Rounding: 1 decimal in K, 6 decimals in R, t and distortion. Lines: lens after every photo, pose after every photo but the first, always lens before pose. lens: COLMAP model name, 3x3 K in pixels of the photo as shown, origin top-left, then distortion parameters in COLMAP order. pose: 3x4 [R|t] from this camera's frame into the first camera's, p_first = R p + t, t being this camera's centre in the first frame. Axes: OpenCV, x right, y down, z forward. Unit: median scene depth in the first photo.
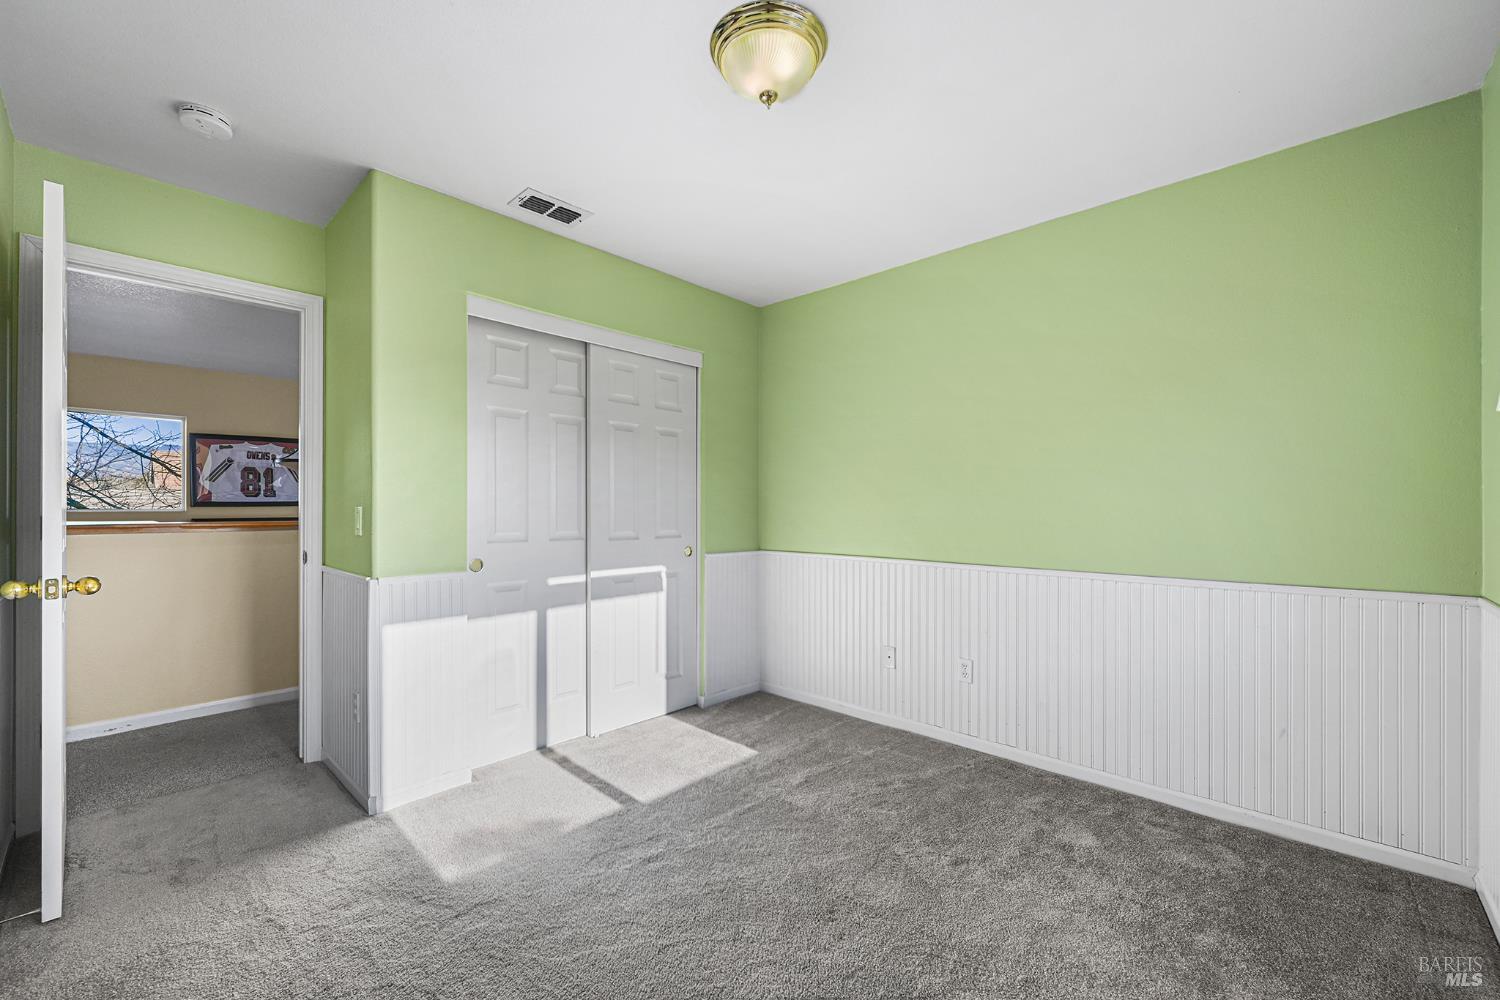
lens RADIAL K [[600.3, 0, 747.8], [0, 600.3, 511.5], [0, 0, 1]] dist [-0.003112, -0.000229]
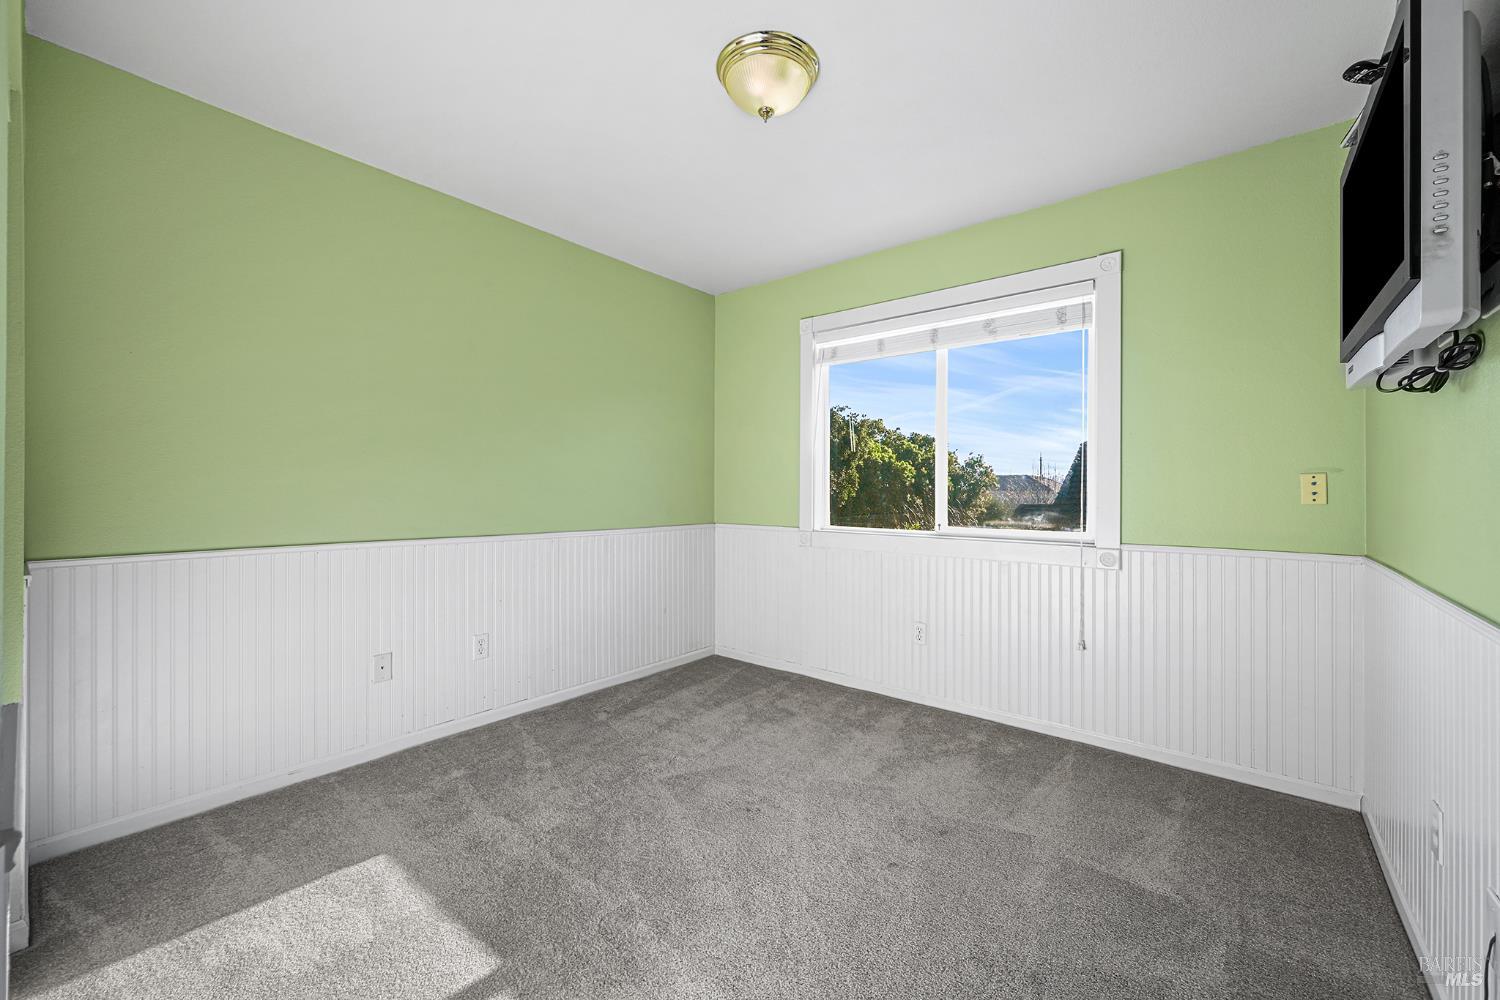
lens RADIAL K [[585.6, 0, 748.6], [0, 585.6, 488.1], [0, 0, 1]] dist [-0.001993, -0.000227]
pose [[-0.071486, -0.001079, 0.997441, -0.606857], [-0.008366, 0.999965, 0.000482, 0.000396], [-0.997406, -0.008310, -0.071493, 0.613726]]
